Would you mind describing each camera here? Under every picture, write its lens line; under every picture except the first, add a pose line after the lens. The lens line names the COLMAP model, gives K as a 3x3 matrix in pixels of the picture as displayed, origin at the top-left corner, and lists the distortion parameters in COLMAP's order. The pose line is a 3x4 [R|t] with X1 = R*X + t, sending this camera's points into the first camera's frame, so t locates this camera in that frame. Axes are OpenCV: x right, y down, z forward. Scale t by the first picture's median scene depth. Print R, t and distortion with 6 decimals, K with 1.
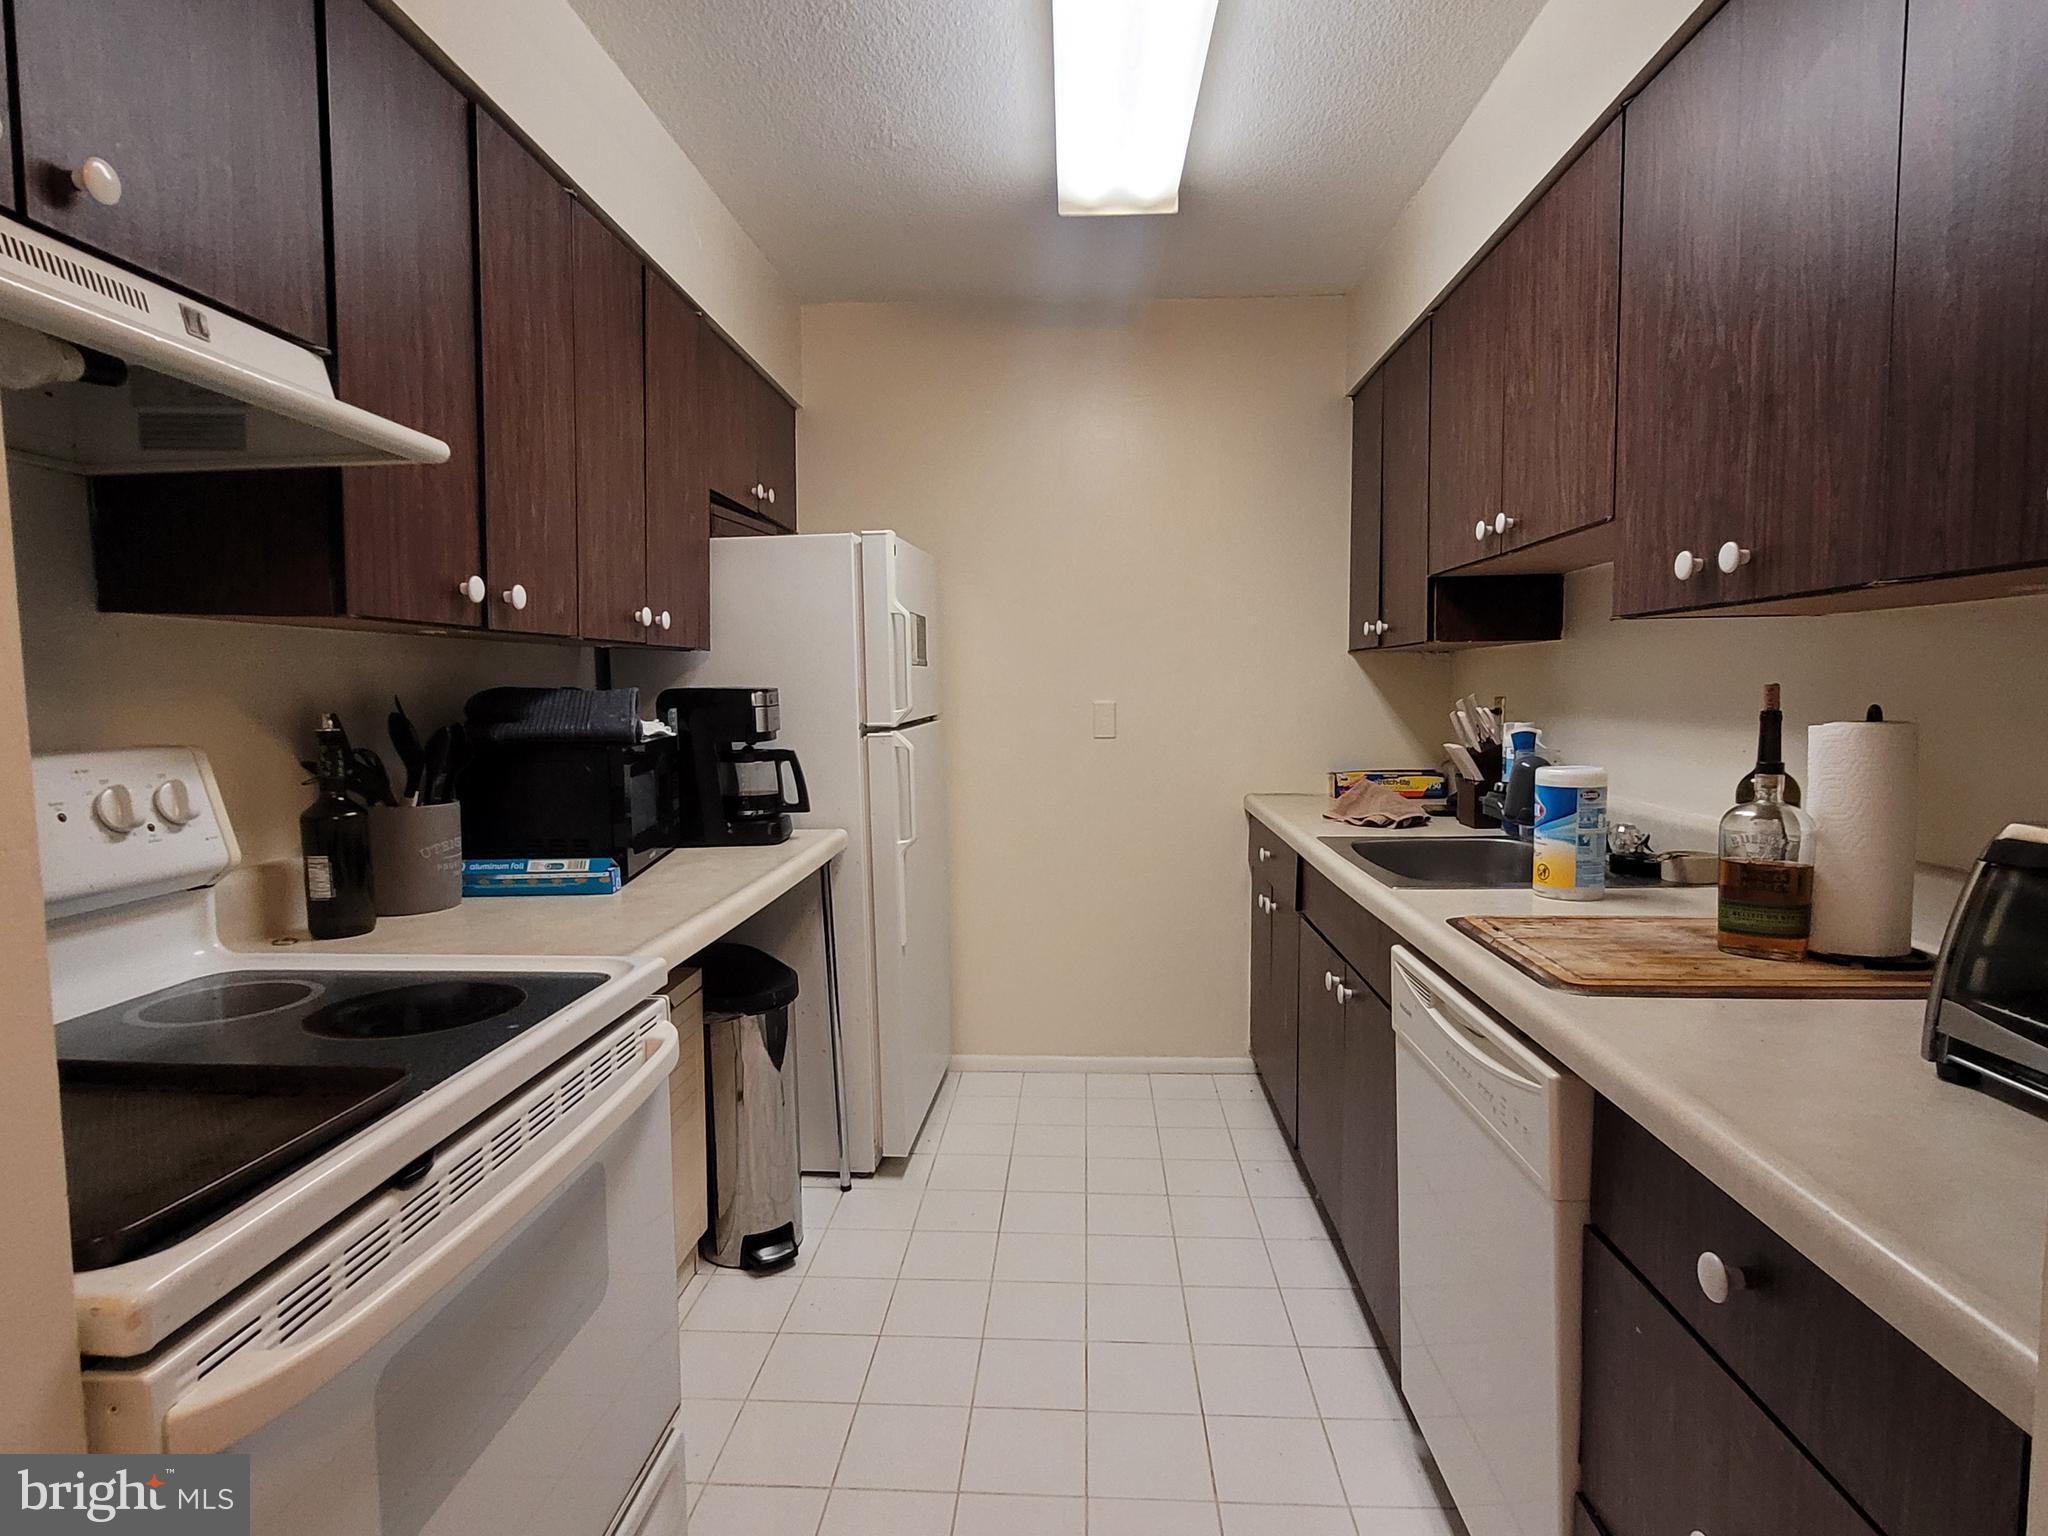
lens RADIAL K [[1082.0, 0, 1022.9], [0, 1082.0, 779.5], [0, 0, 1]] dist [0.002027, 0.000351]
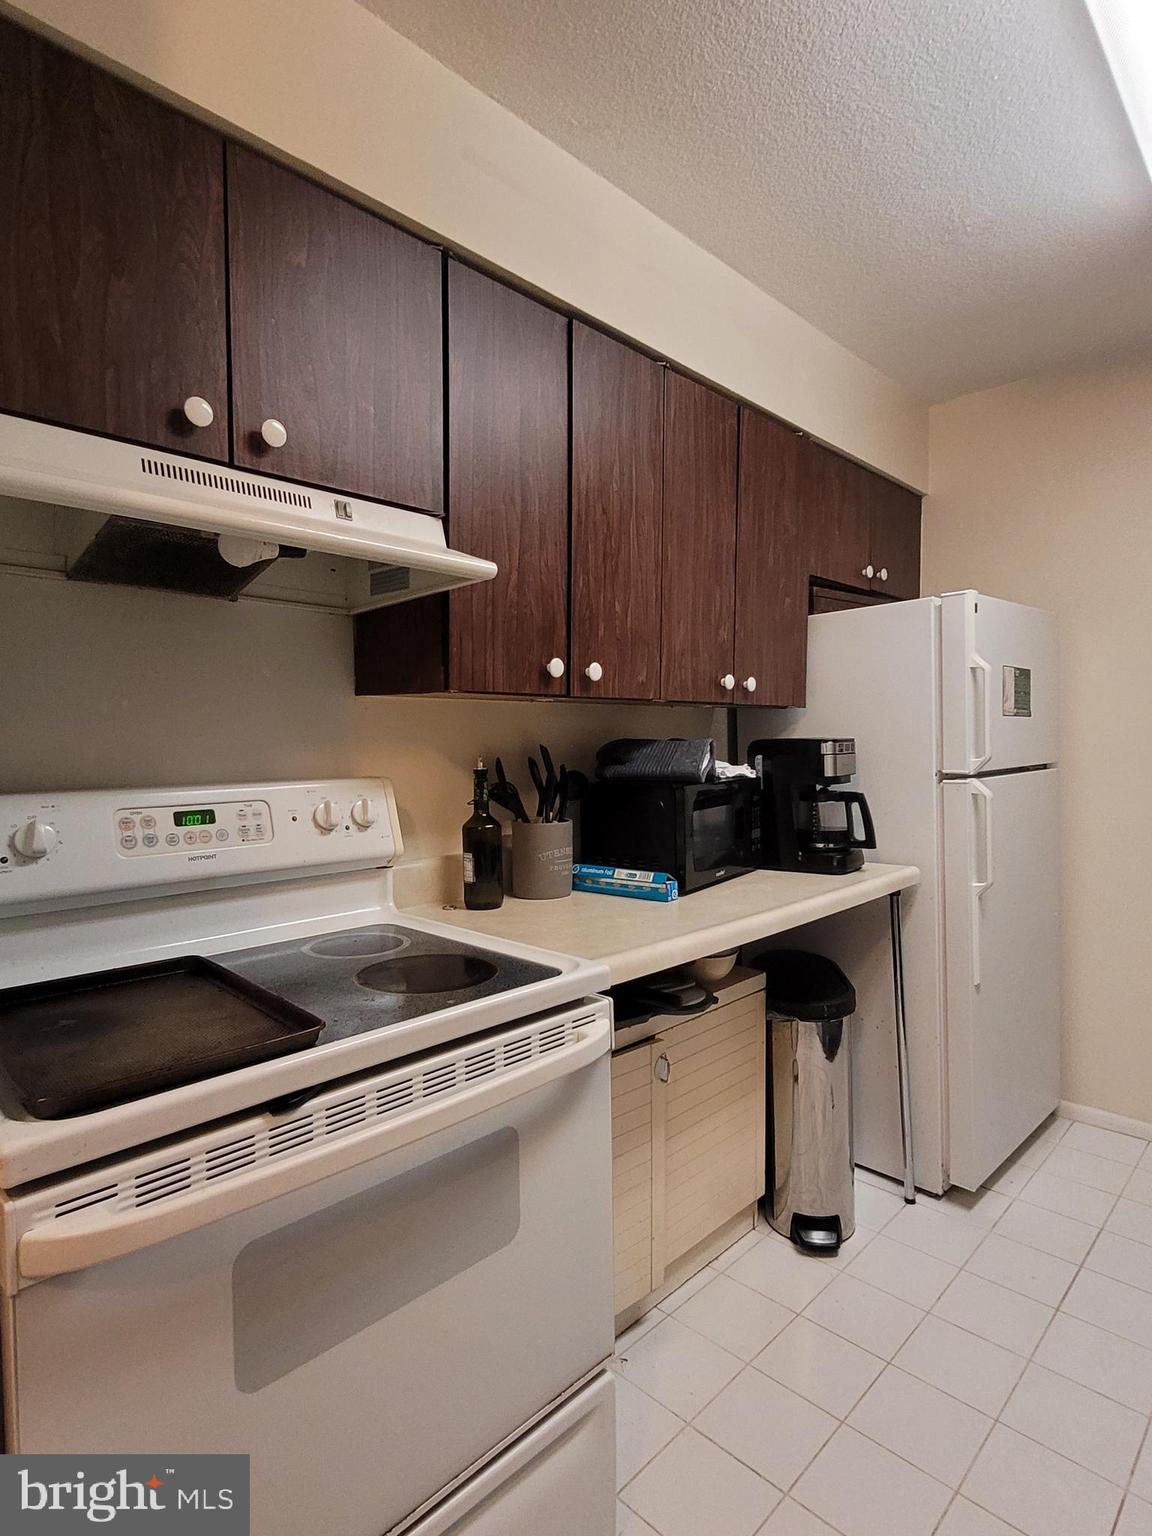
lens RADIAL K [[811.5, 0, 560.9], [0, 811.5, 769.6], [0, 0, 1]] dist [0.002027, 0.000351]
pose [[0.746128, 0.018938, -0.665534, 0.149154], [-0.049953, 0.998370, -0.027594, -0.015808], [0.663926, 0.053834, 0.745858, 0.197836]]
